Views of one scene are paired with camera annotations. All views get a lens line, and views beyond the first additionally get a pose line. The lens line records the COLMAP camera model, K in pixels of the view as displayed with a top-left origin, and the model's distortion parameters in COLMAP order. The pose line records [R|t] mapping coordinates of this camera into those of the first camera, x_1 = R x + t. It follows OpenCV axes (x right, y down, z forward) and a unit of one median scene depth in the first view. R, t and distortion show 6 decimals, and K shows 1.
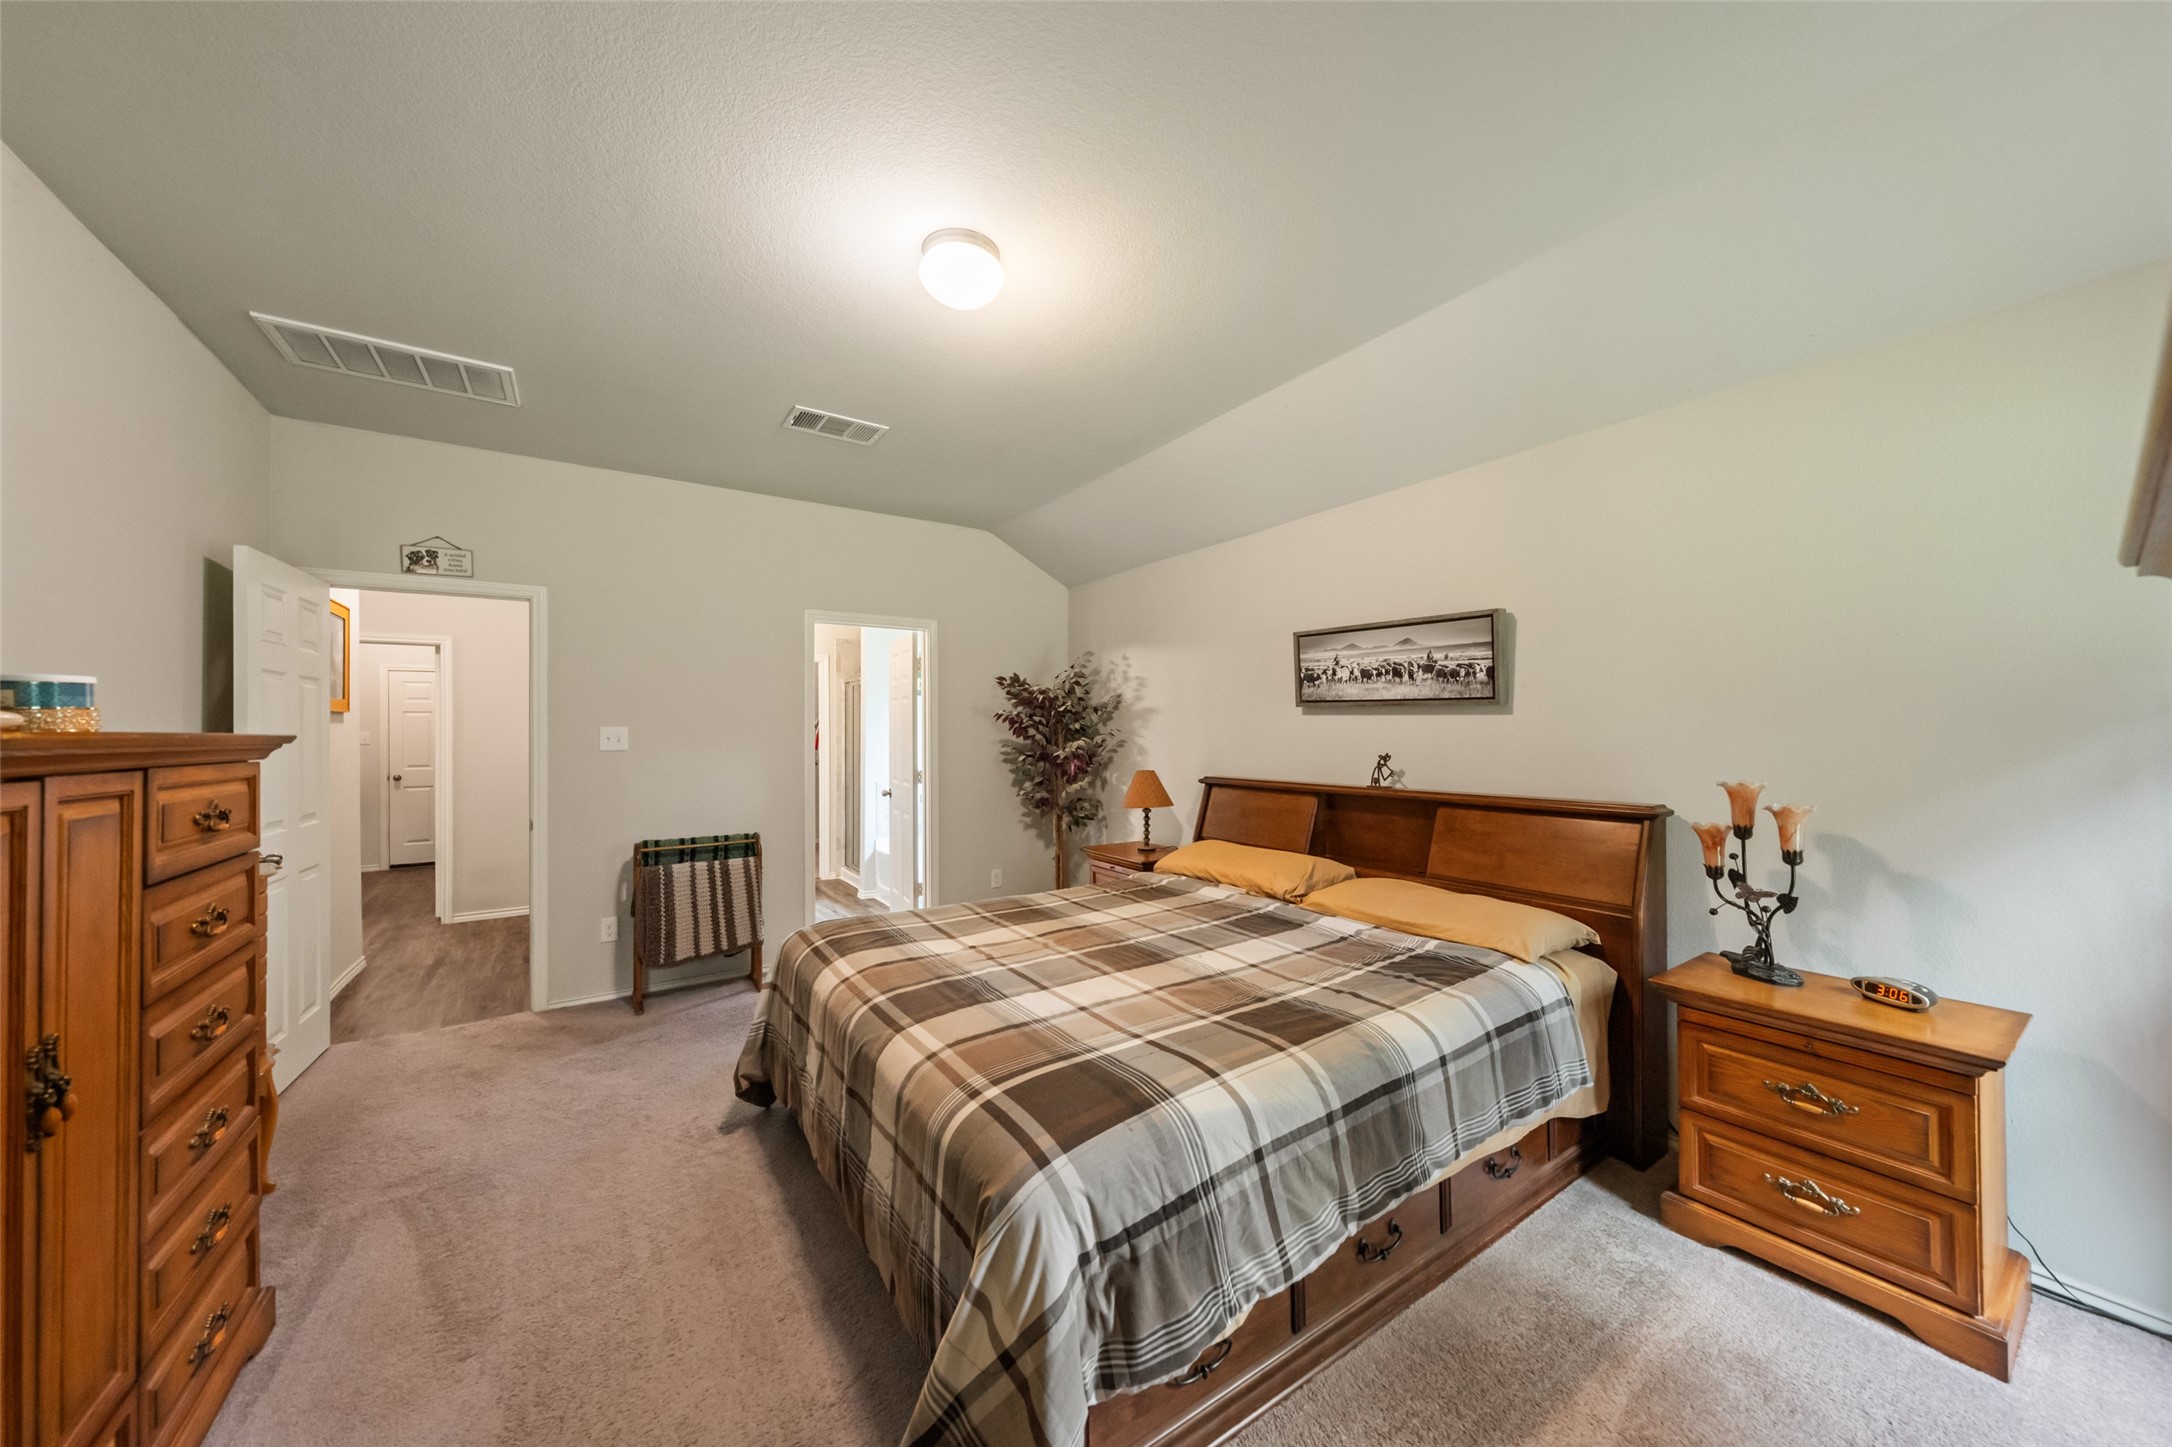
lens RADIAL K [[750.4, 0, 1090.8], [0, 750.4, 723.7], [0, 0, 1]] dist [-0.006091, 0.000689]
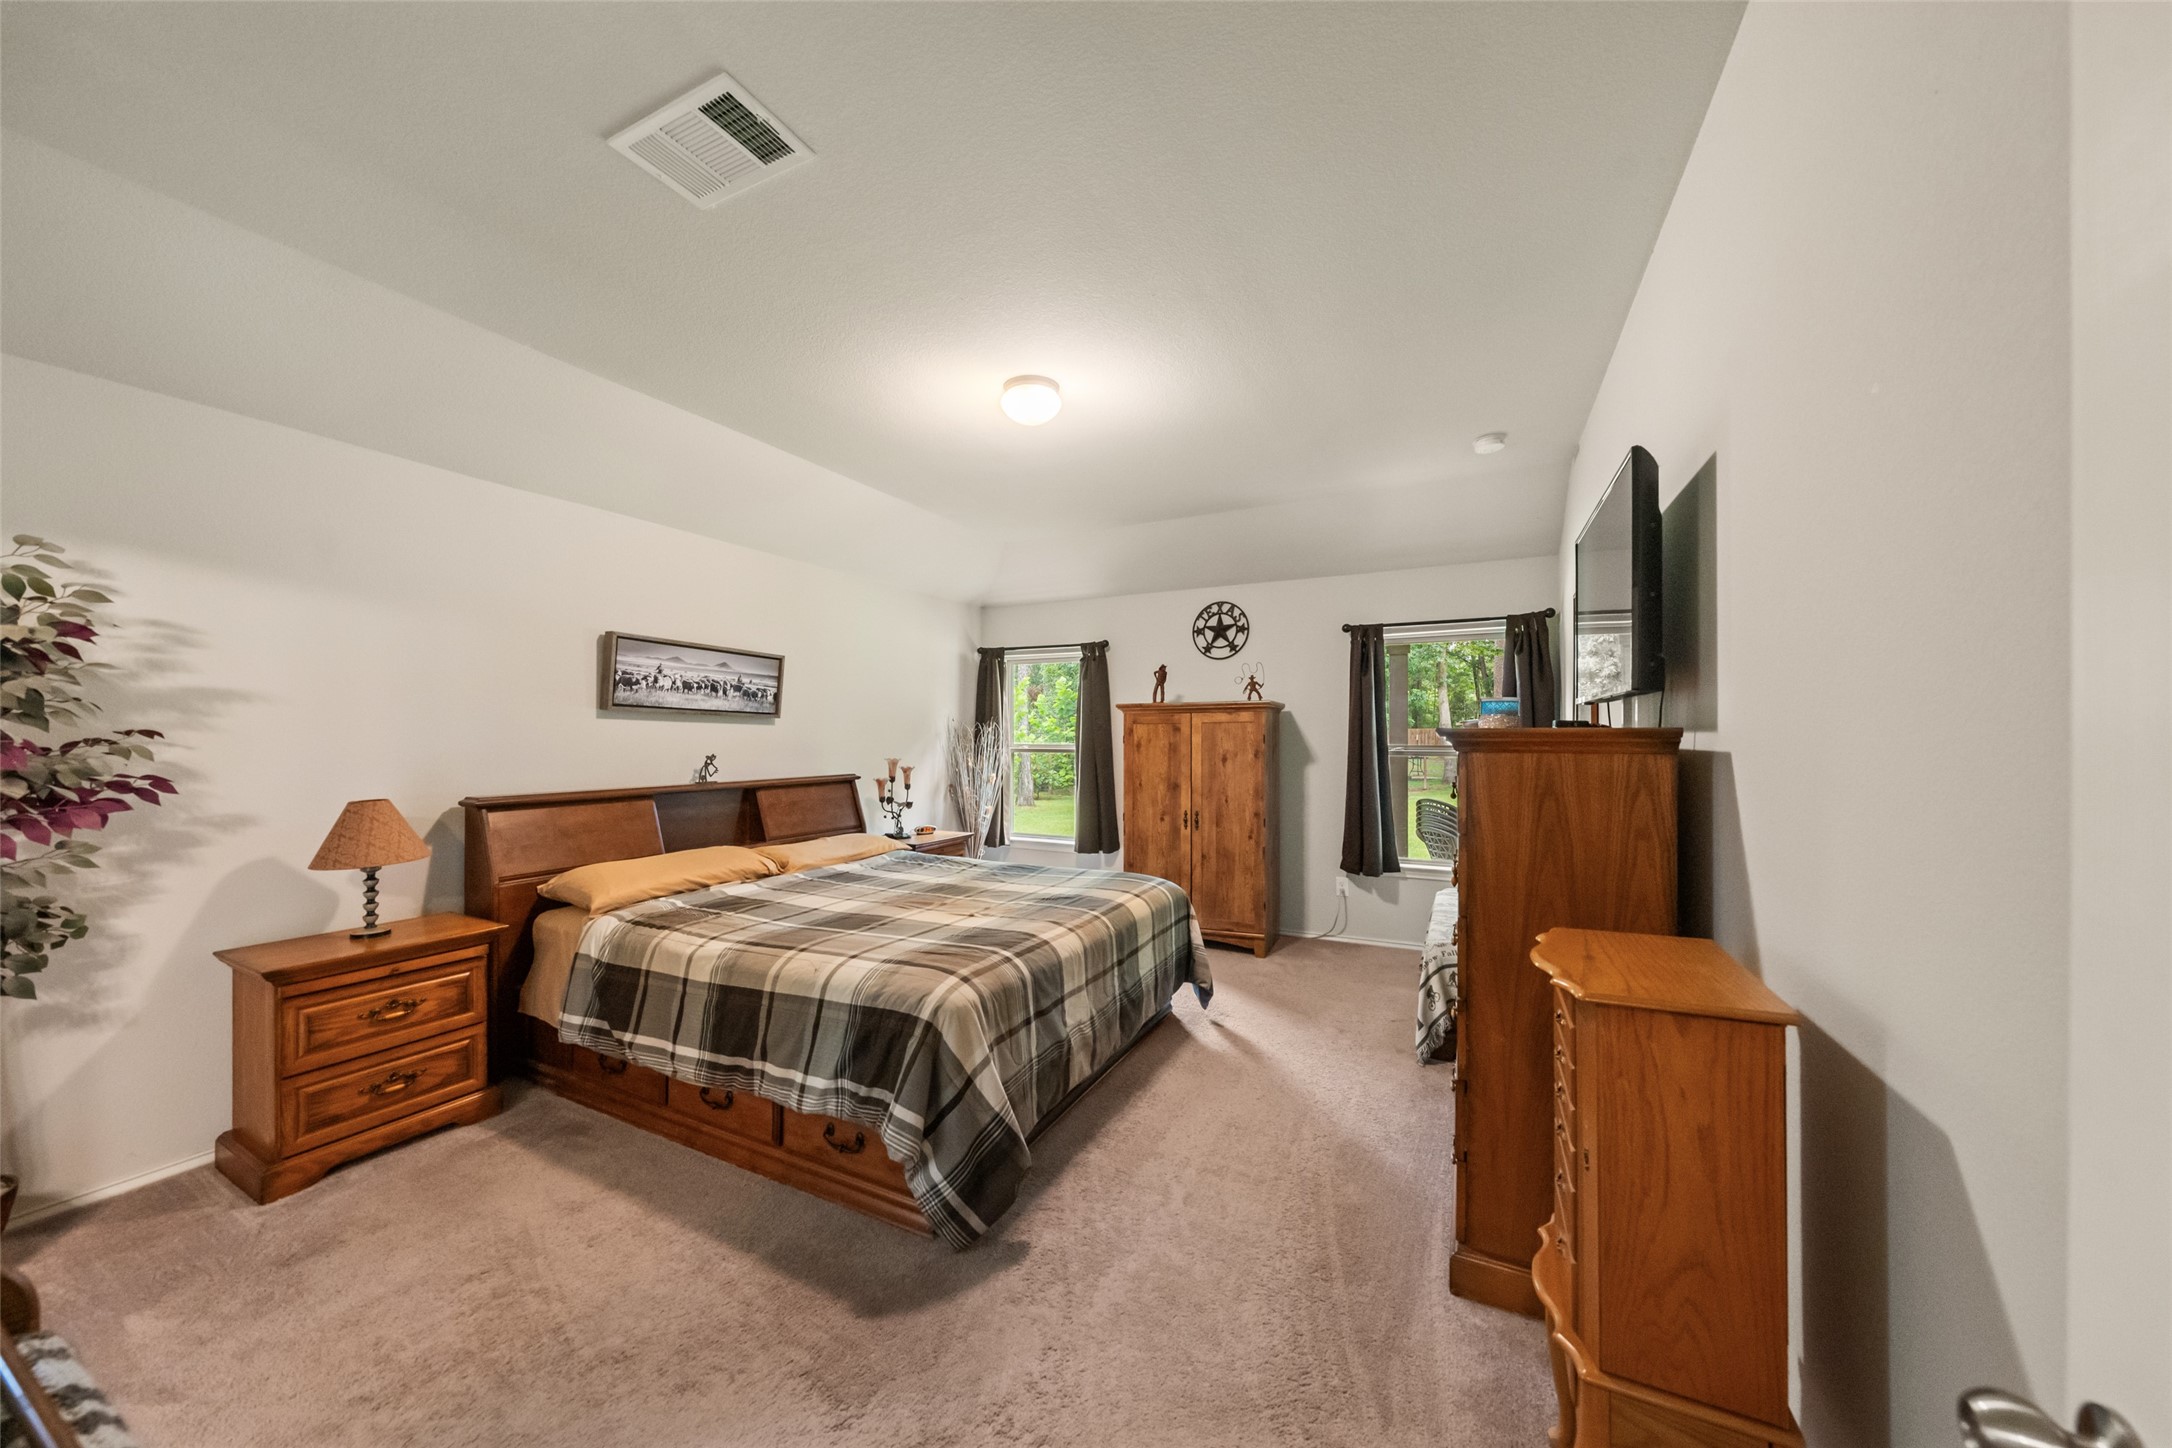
lens RADIAL K [[750.4, 0, 1083.6], [0, 750.4, 729.8], [0, 0, 1]] dist [-0.006091, 0.000689]
pose [[-0.492928, 0.017173, 0.869900, -0.961739], [0.000319, 0.999809, -0.019557, 0.024296], [-0.870070, -0.009363, -0.492840, 1.081117]]
